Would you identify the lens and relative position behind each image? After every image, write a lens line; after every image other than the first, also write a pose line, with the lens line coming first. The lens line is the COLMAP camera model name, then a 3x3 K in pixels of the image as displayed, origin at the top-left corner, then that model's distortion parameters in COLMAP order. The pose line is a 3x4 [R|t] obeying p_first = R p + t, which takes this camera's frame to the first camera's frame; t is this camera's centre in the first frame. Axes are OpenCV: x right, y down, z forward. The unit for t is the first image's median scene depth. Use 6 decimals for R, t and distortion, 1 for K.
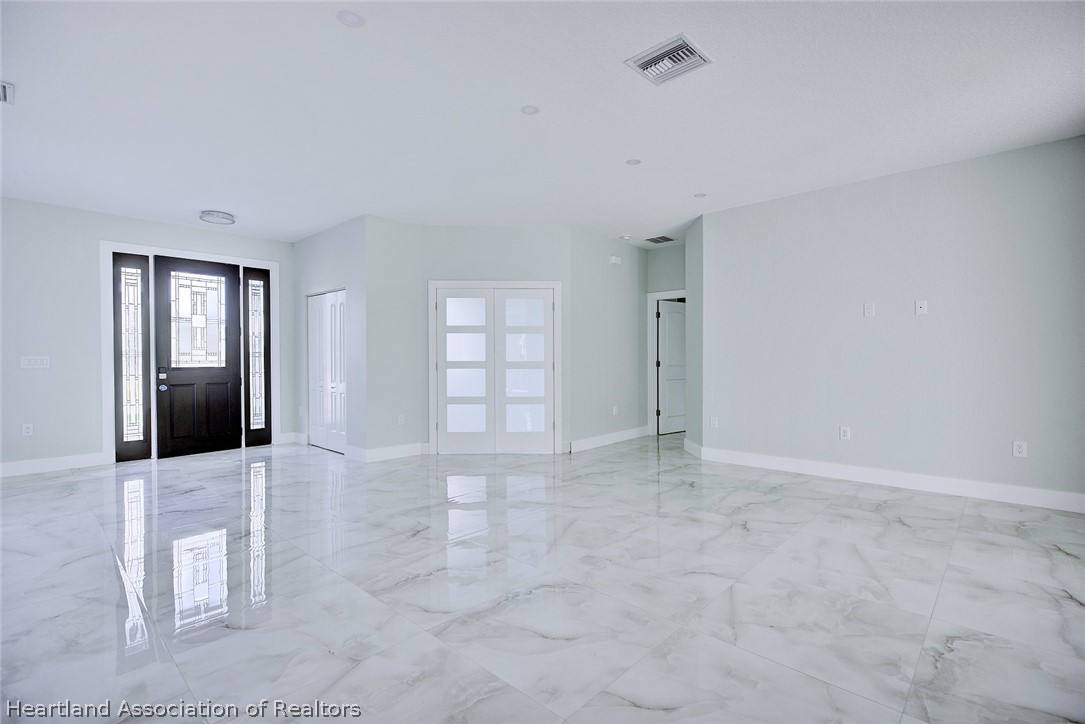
lens RADIAL K [[499.8, 0, 542.5], [0, 499.8, 362.0], [0, 0, 1]] dist [-0.001648, 0.000648]
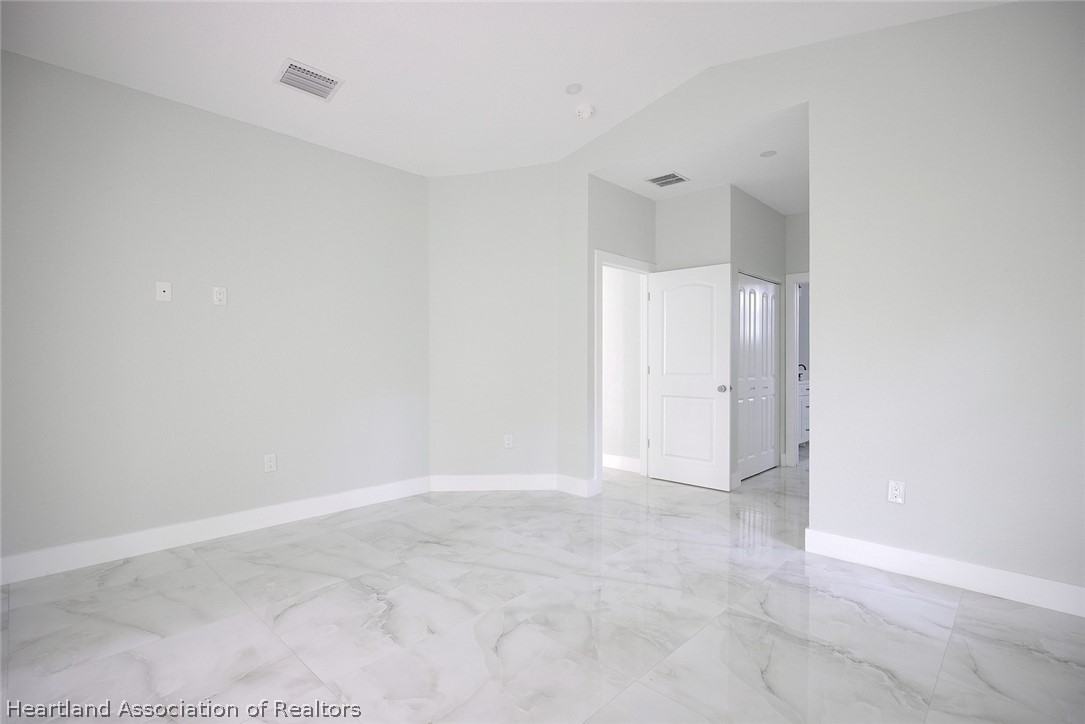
lens RADIAL K [[515.0, 0, 541.6], [0, 515.0, 335.4], [0, 0, 1]] dist [-0.003767, -0.001100]
pose [[-0.014514, -0.042771, -0.998979, 0.945273], [-0.003901, 0.999080, -0.042719, -0.014058], [0.999887, 0.003277, -0.014668, 0.605051]]
